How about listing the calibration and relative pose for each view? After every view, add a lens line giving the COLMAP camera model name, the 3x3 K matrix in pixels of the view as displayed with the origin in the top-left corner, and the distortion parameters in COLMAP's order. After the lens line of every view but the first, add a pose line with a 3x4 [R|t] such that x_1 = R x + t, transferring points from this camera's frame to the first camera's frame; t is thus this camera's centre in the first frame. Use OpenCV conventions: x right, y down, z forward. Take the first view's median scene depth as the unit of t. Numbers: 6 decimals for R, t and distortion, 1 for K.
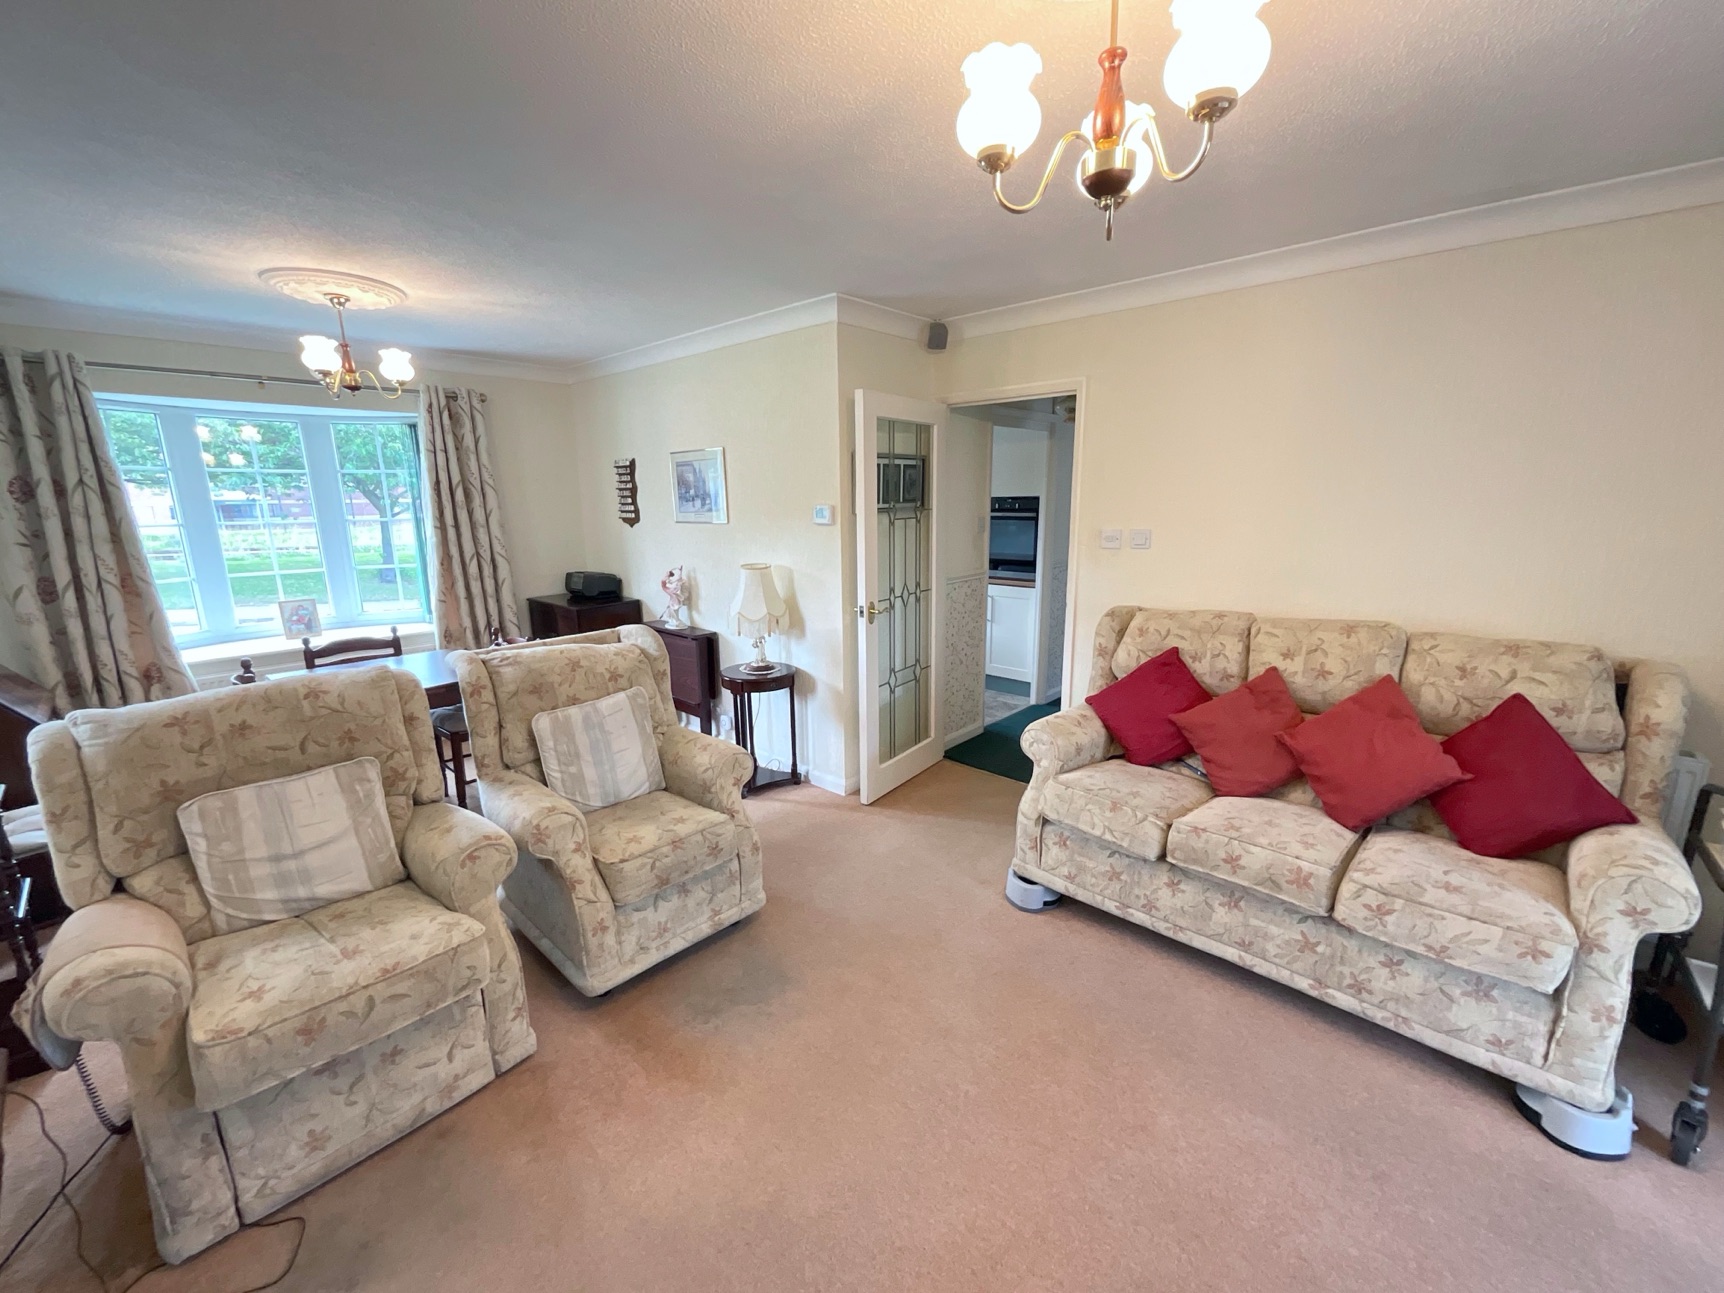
lens RADIAL K [[701.4, 0, 858.7], [0, 701.4, 648.8], [0, 0, 1]] dist [-0.003379, 0.001556]
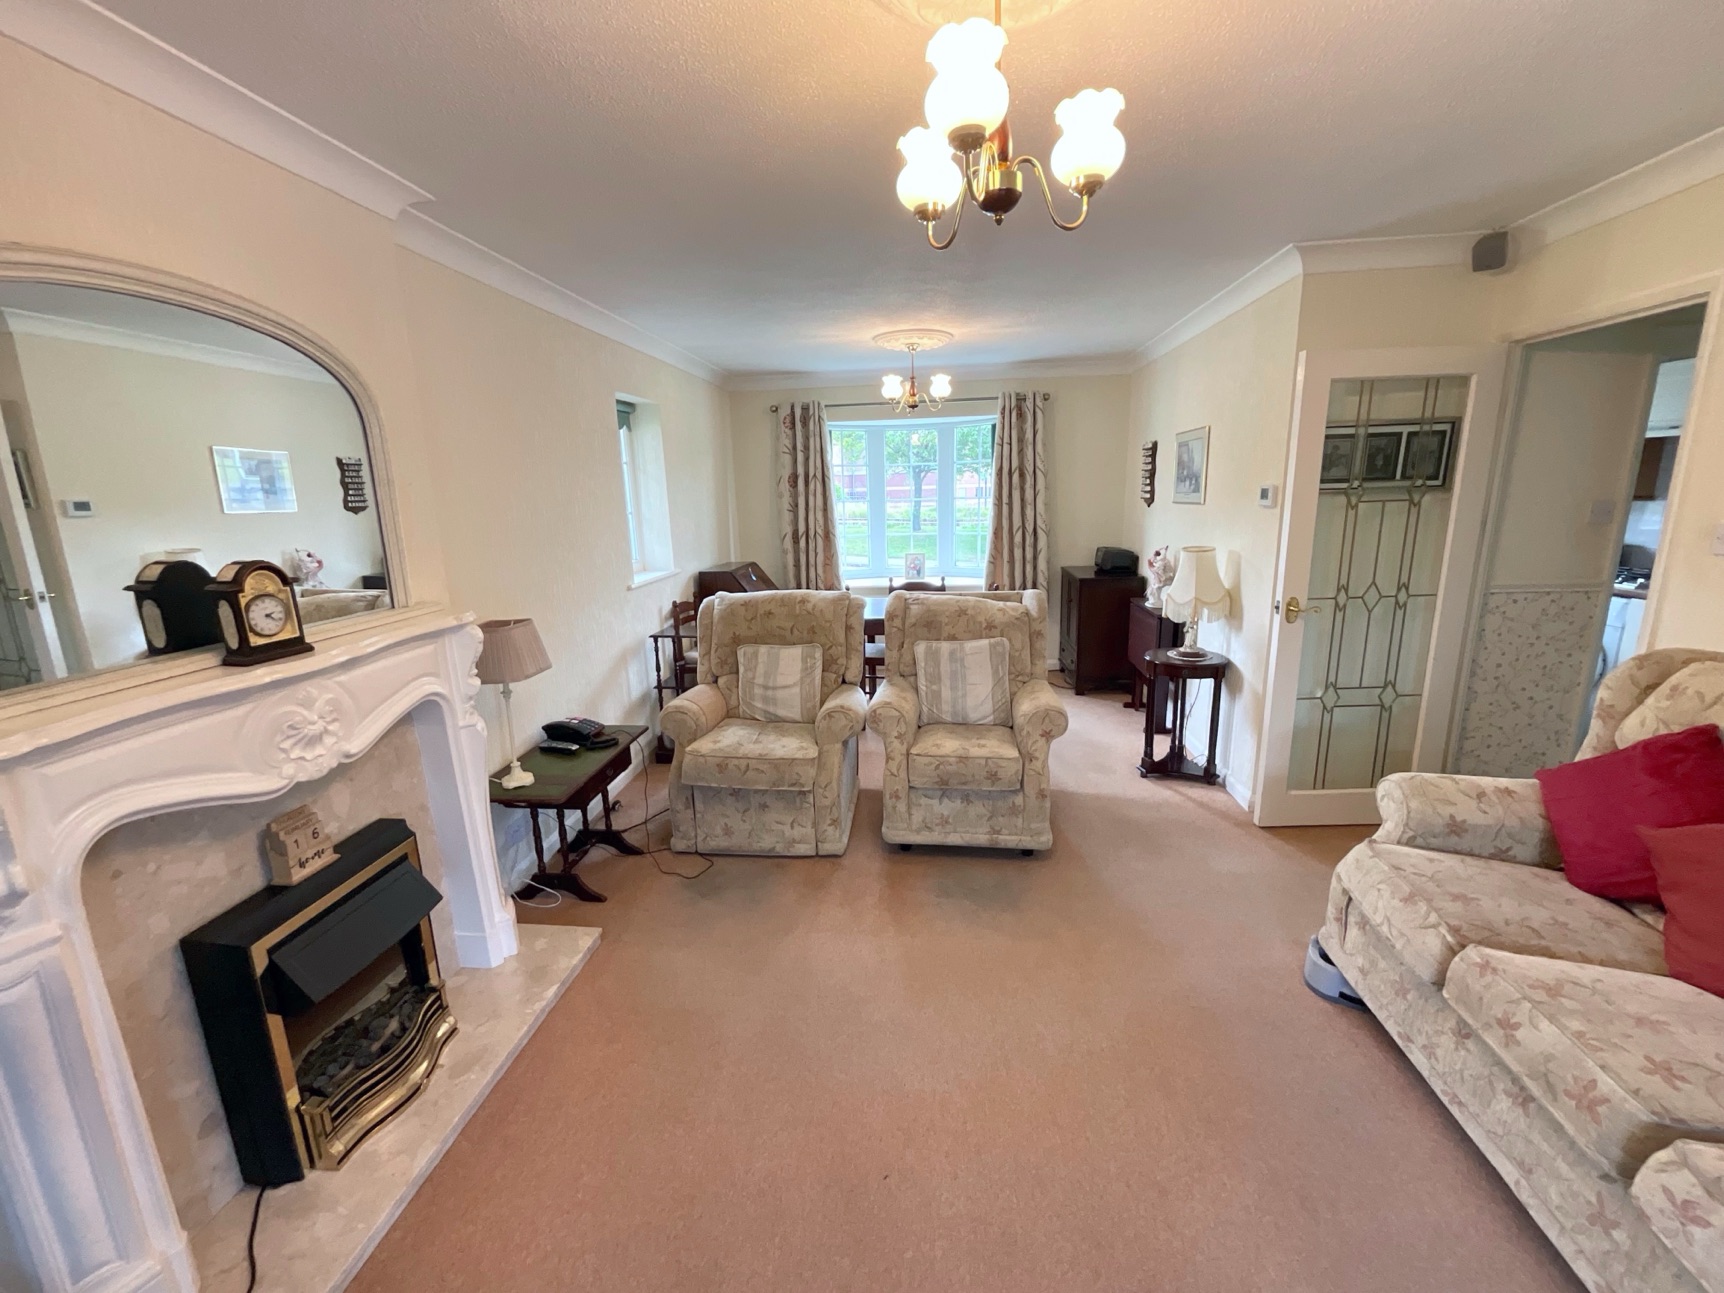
lens RADIAL K [[701.4, 0, 863.9], [0, 701.4, 648.9], [0, 0, 1]] dist [-0.003379, 0.001556]
pose [[0.585593, 0.176690, -0.791114, 0.505073], [-0.154077, 0.982424, 0.105368, -0.017736], [0.795827, 0.060190, 0.602525, 0.078367]]
